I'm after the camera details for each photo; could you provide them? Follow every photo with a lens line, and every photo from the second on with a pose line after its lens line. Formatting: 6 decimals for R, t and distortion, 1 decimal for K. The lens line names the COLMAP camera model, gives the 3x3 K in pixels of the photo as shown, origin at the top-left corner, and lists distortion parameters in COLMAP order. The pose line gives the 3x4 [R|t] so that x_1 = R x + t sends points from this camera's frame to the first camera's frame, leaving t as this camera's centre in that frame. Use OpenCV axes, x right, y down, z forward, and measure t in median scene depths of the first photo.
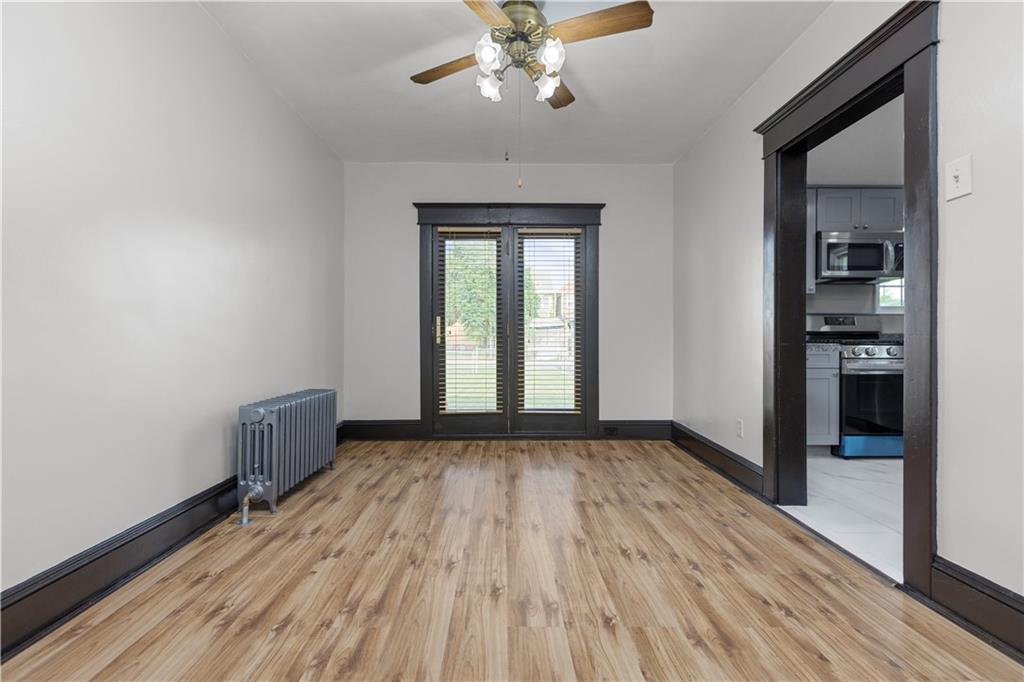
lens RADIAL K [[467.6, 0, 508.5], [0, 467.6, 340.0], [0, 0, 1]] dist [0.001239, 0.000424]
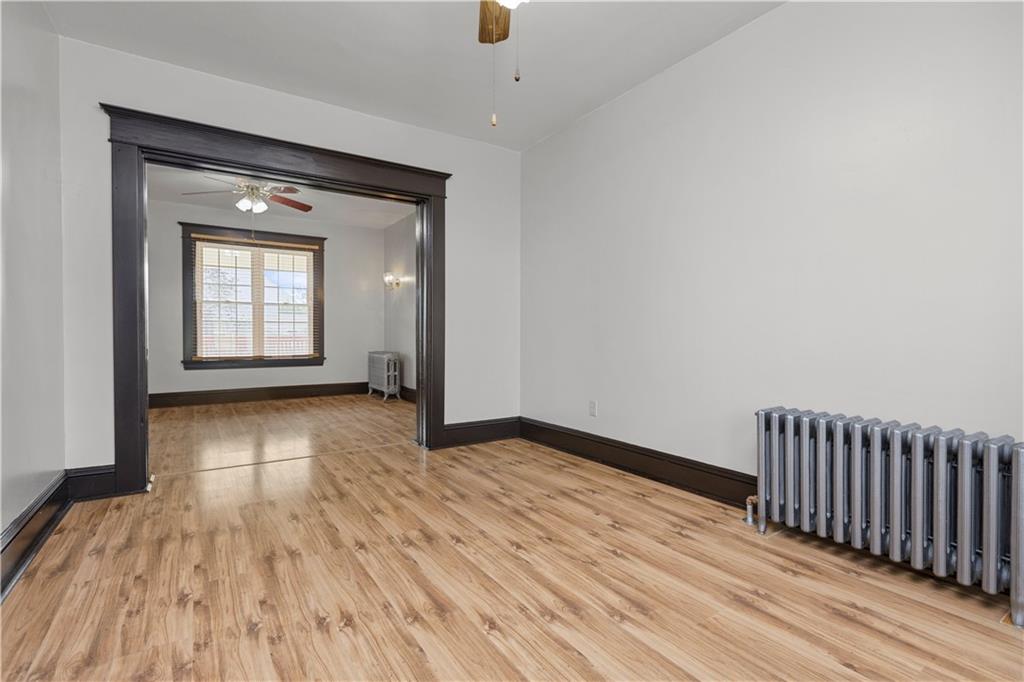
lens RADIAL K [[467.6, 0, 511.7], [0, 467.6, 338.2], [0, 0, 1]] dist [0.001239, 0.000424]
pose [[-0.837759, 0.001676, -0.546037, 0.484281], [-0.004762, 0.999935, 0.010375, 0.001376], [0.546019, 0.011292, -0.837697, 1.956595]]
